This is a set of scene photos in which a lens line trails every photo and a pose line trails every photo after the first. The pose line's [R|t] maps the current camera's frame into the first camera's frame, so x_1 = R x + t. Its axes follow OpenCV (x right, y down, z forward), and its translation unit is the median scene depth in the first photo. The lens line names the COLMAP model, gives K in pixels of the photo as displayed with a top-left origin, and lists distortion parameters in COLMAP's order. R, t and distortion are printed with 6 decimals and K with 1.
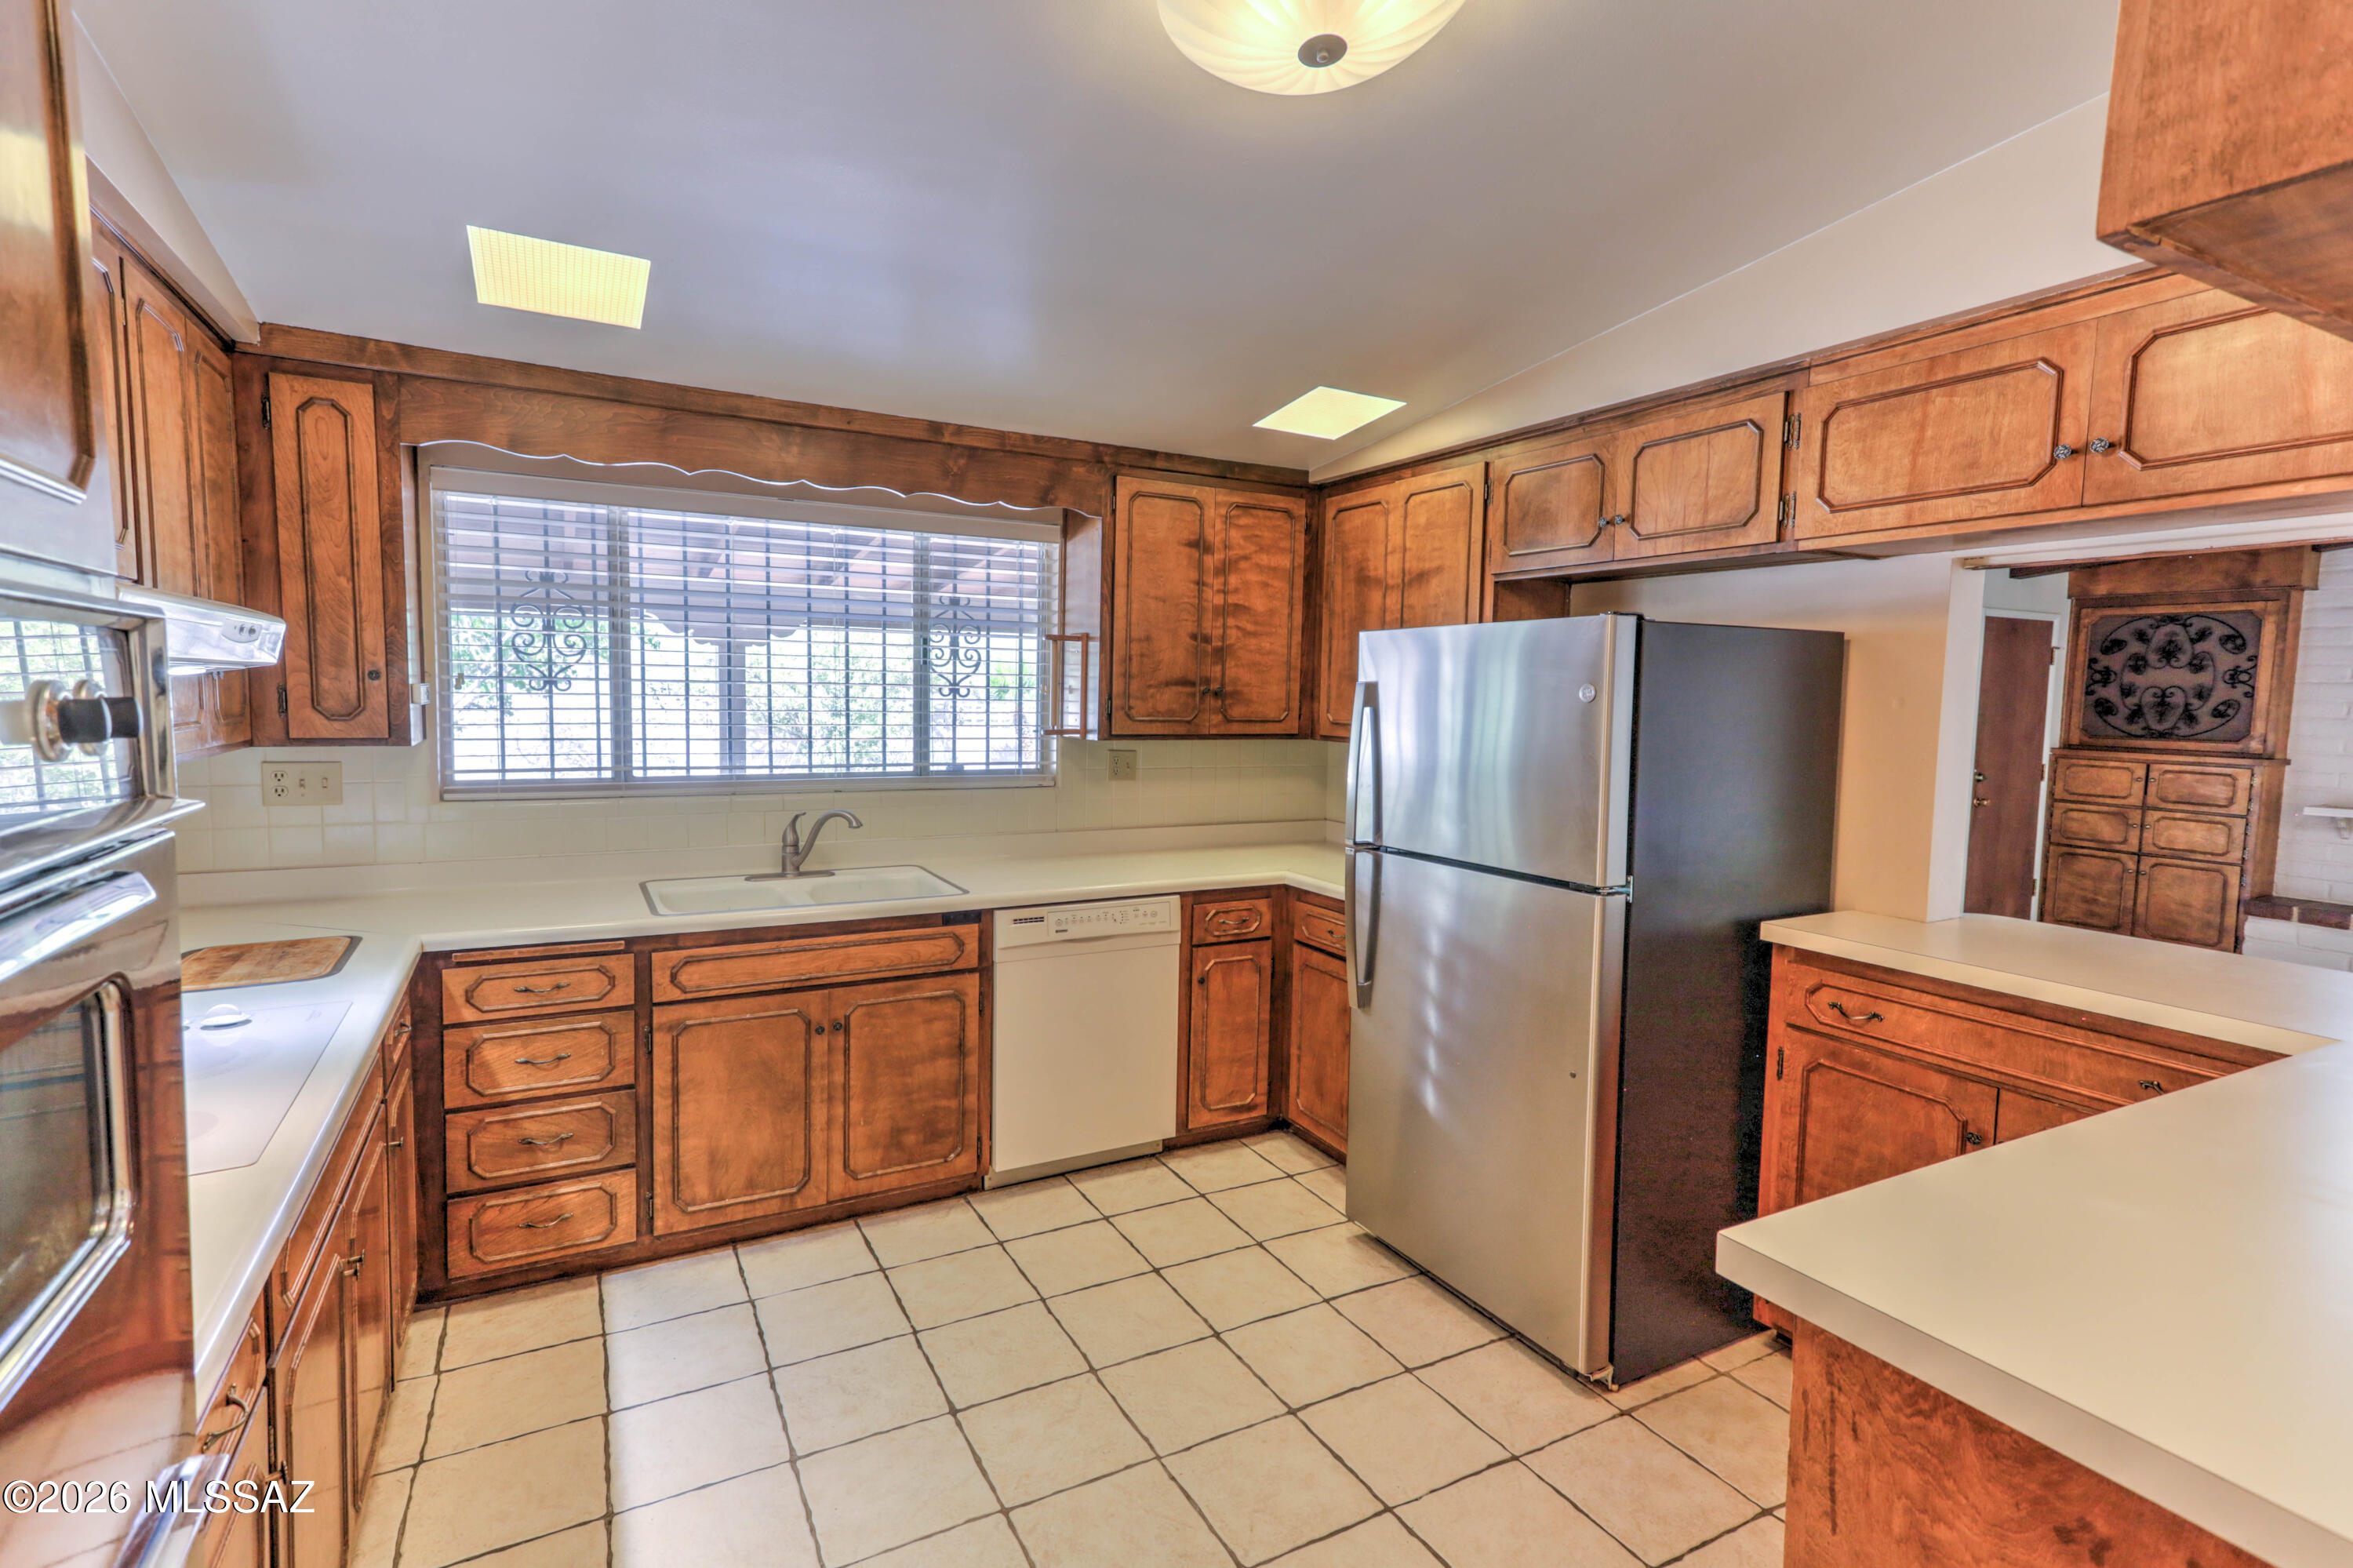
lens RADIAL K [[1117.5, 0, 1172.2], [0, 1117.5, 781.3], [0, 0, 1]] dist [-0.001360, 0.000046]
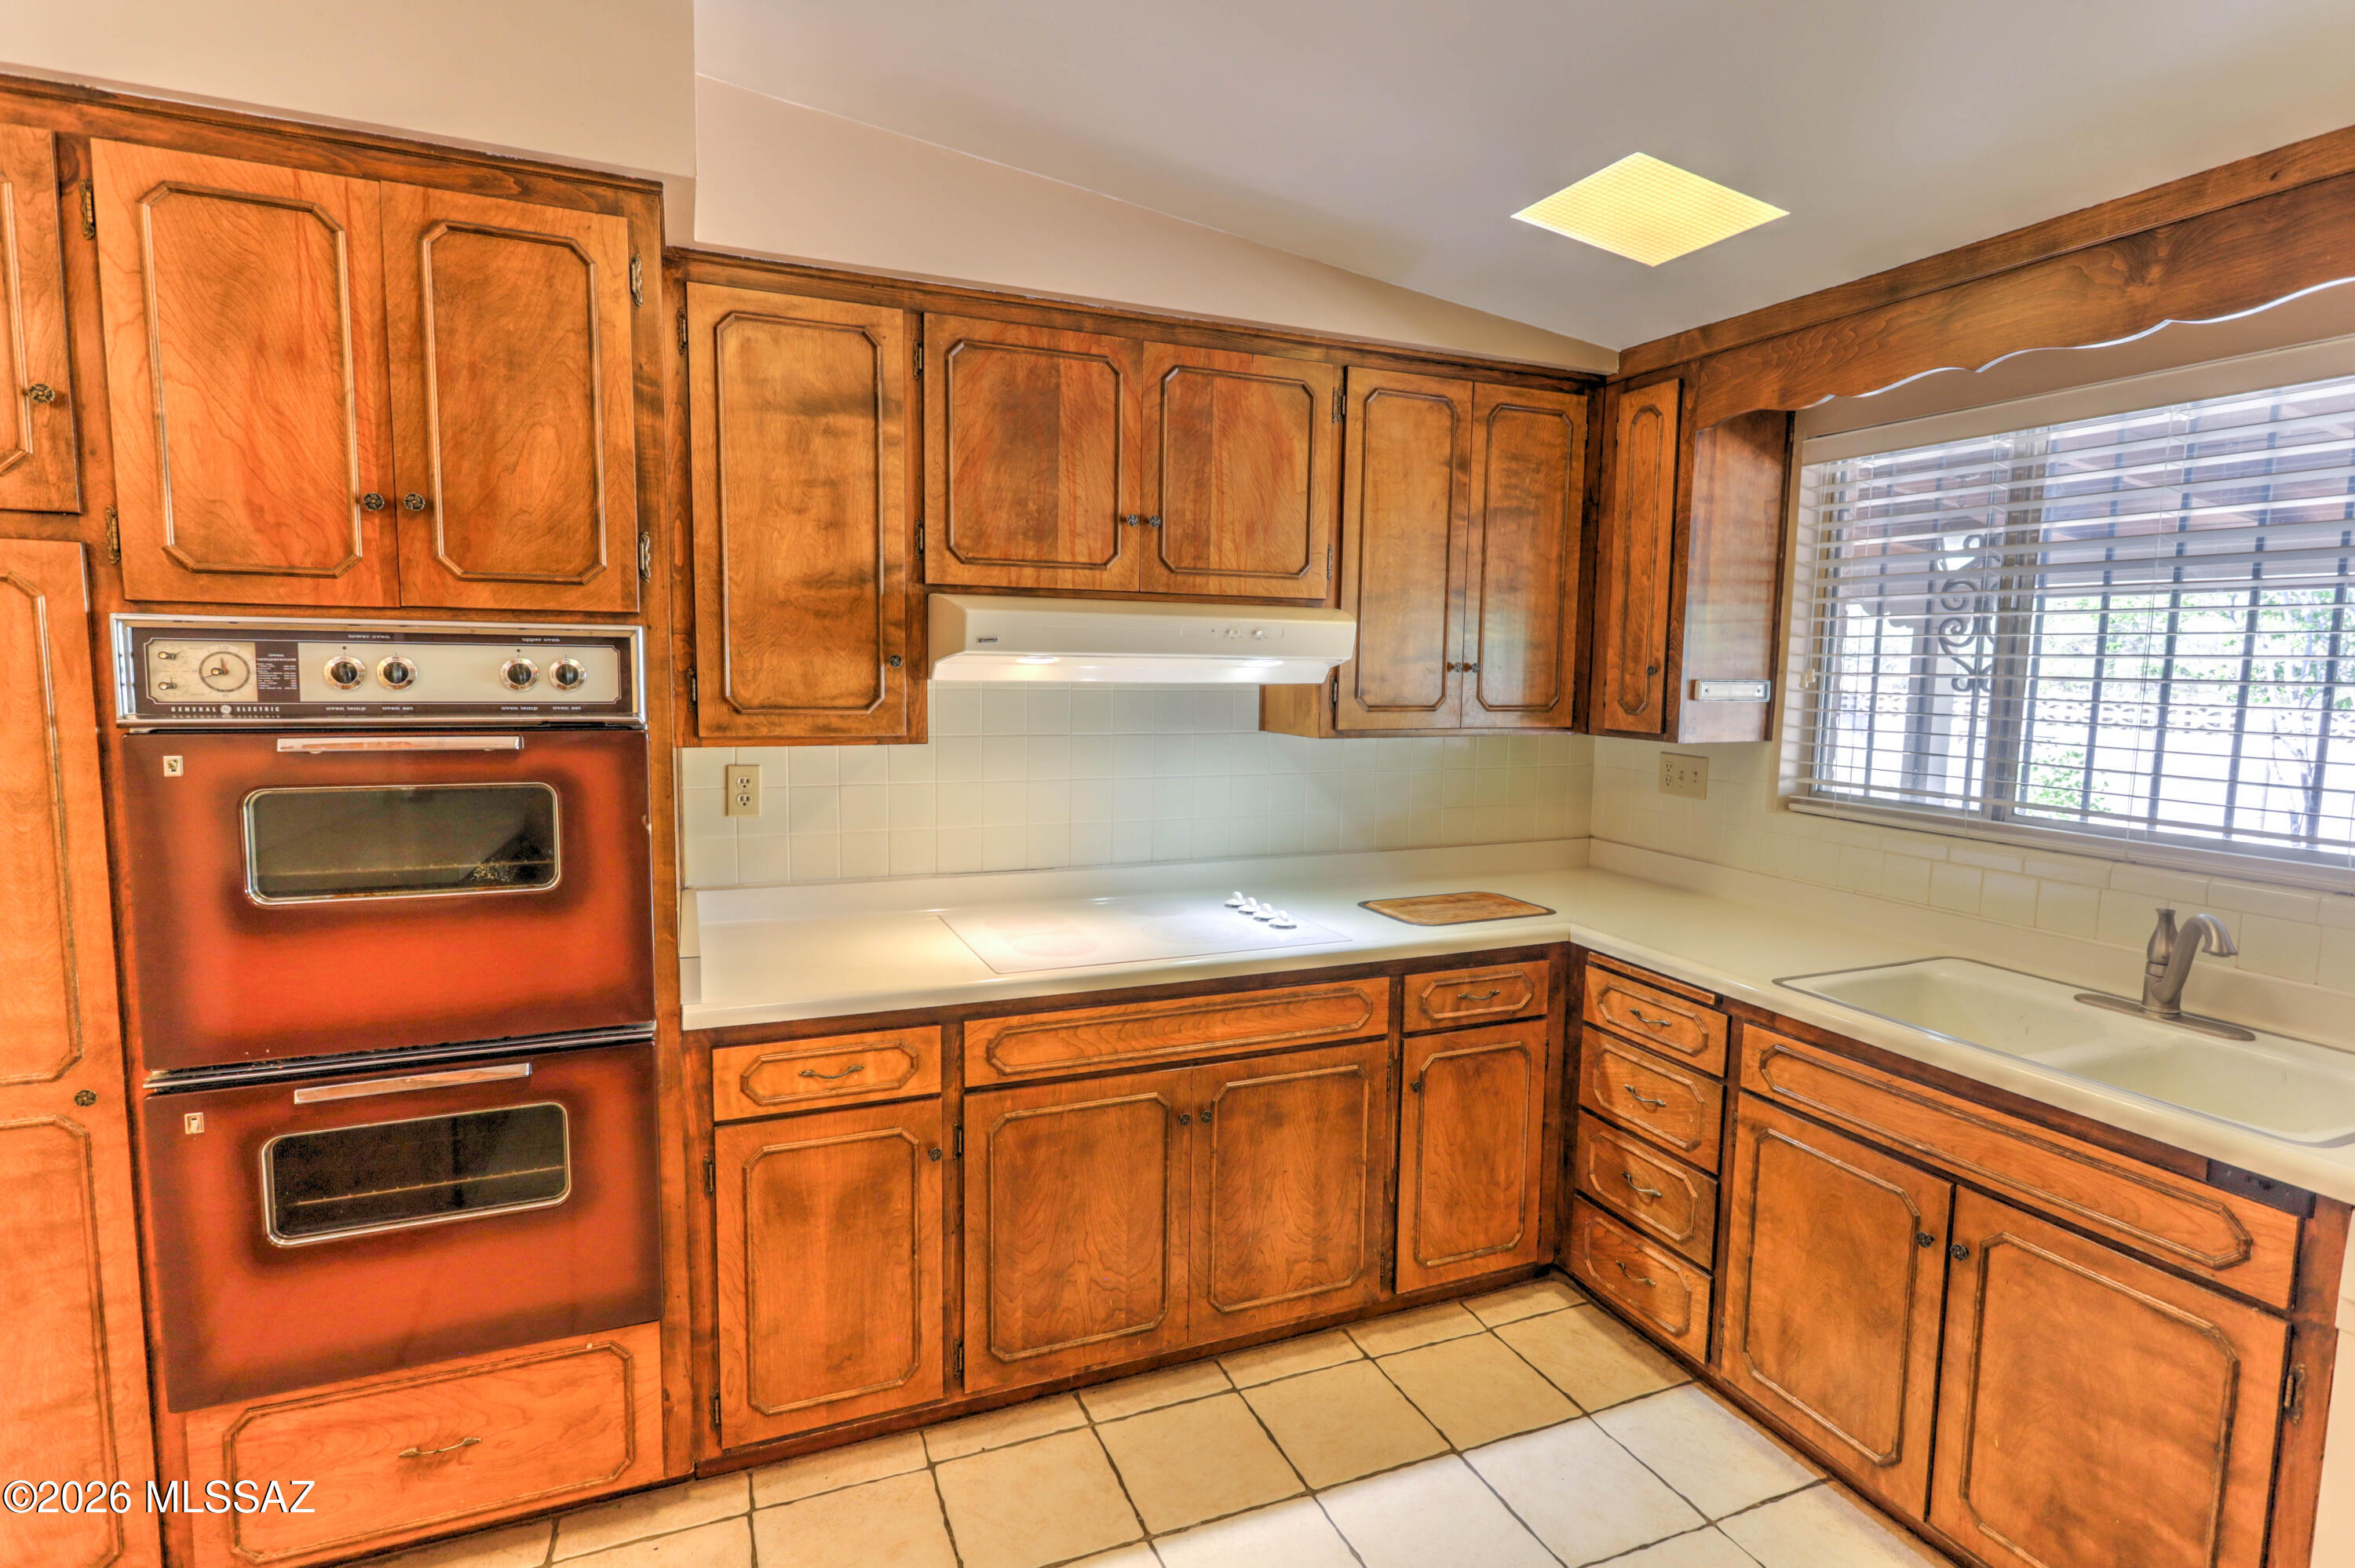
lens RADIAL K [[1173.8, 0, 1176.9], [0, 1173.8, 773.3], [0, 0, 1]] dist [0.007202, 0.000828]
pose [[-0.109362, 0.079489, -0.990819, 0.375124], [-0.098001, 0.991079, 0.090327, -0.054488], [0.989159, 0.106980, -0.100596, 0.661232]]
